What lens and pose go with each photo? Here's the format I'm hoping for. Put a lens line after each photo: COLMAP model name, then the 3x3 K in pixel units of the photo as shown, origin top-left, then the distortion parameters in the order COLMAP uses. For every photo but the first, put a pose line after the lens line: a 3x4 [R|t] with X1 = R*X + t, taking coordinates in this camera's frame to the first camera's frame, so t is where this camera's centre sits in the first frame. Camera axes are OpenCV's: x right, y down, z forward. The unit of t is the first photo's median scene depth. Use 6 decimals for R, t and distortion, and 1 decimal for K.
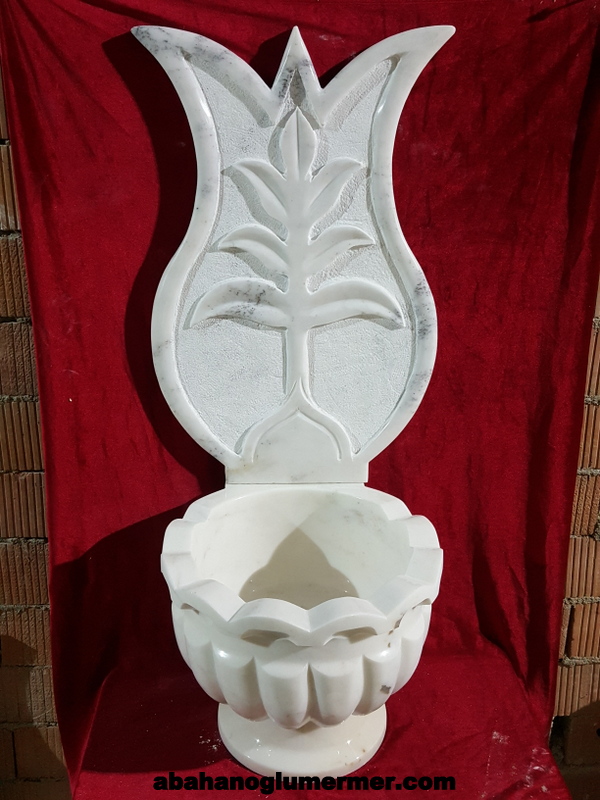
lens RADIAL K [[650.8, 0, 301.2], [0, 650.8, 384.5], [0, 0, 1]] dist [0.004780, -0.062528]
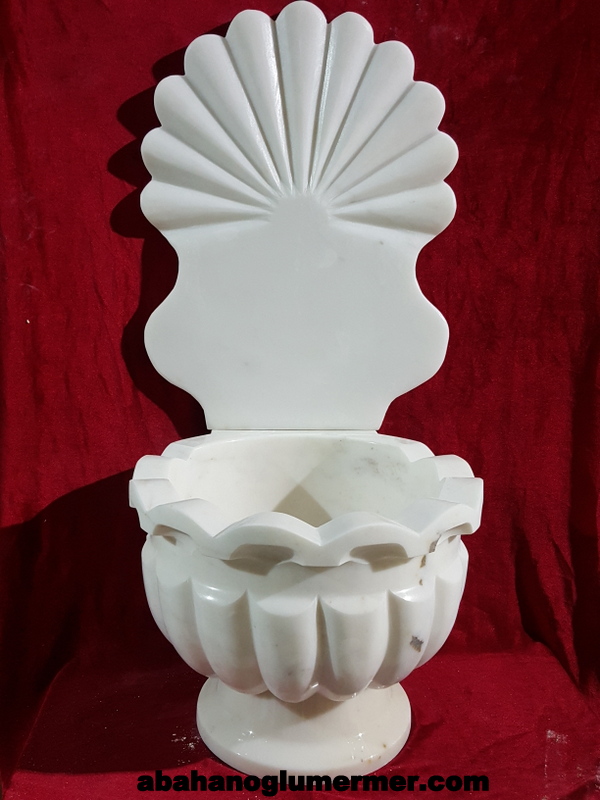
lens RADIAL K [[666.2, 0, 299.4], [0, 666.2, 408.1], [0, 0, 1]] dist [0.002133, -0.053021]
pose [[0.999967, 0.004380, 0.006795, -0.010732], [-0.003686, 0.995076, -0.099045, 0.218384], [-0.007195, 0.099016, 0.995060, 0.155241]]
